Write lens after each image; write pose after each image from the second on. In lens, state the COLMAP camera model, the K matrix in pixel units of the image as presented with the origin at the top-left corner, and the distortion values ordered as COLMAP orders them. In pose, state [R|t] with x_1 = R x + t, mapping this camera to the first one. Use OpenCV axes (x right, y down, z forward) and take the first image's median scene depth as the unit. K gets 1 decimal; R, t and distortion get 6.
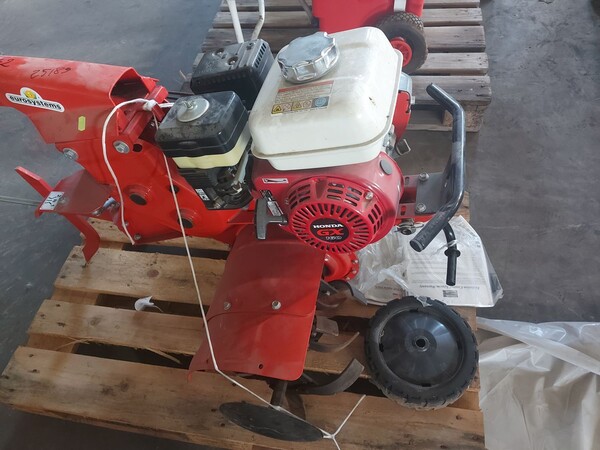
lens RADIAL K [[430.4, 0, 304.7], [0, 430.4, 229.5], [0, 0, 1]] dist [0.073193, -0.072117]
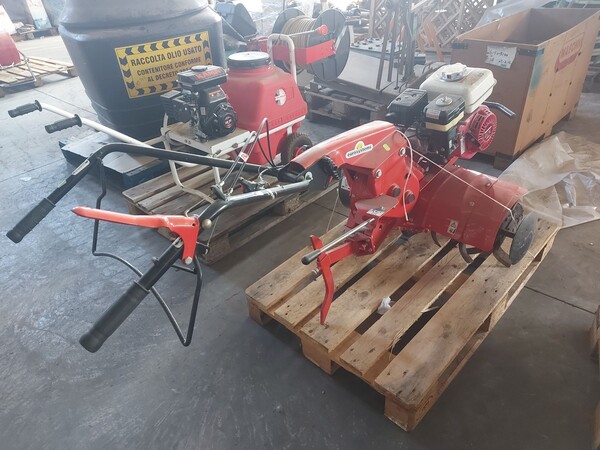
lens RADIAL K [[430.4, 0, 304.7], [0, 430.4, 229.5], [0, 0, 1]] dist [0.073193, -0.072117]
pose [[0.560532, -0.413378, 0.717581, -1.520702], [0.684344, 0.719171, -0.120276, -0.008476], [-0.466344, 0.558491, 0.686011, 0.082378]]
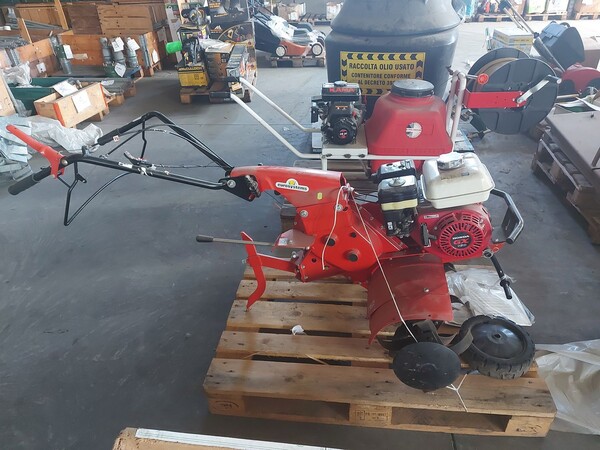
lens RADIAL K [[430.4, 0, 304.7], [0, 430.4, 229.5], [0, 0, 1]] dist [0.073193, -0.072117]
pose [[0.995592, 0.024665, 0.090493, -0.534211], [0.011445, 0.925648, -0.378212, 0.446718], [-0.093093, 0.377580, 0.921285, -0.506746]]
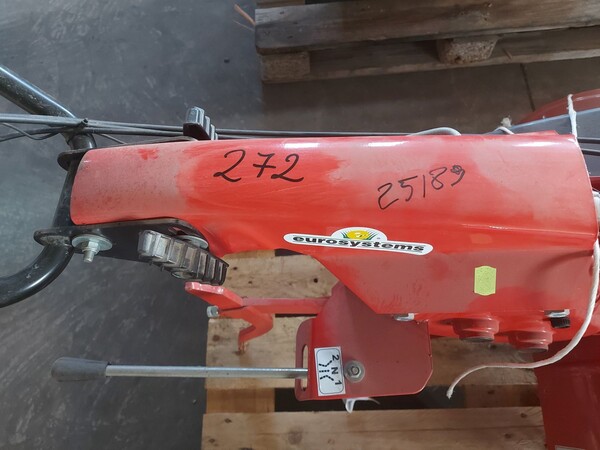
lens RADIAL K [[430.4, 0, 304.7], [0, 430.4, 229.5], [0, 0, 1]] dist [0.073193, -0.072117]
pose [[0.980467, -0.171132, 0.096946, -0.519700], [0.143343, 0.959234, 0.243564, -0.306739], [-0.134675, -0.224910, 0.965027, 0.432211]]
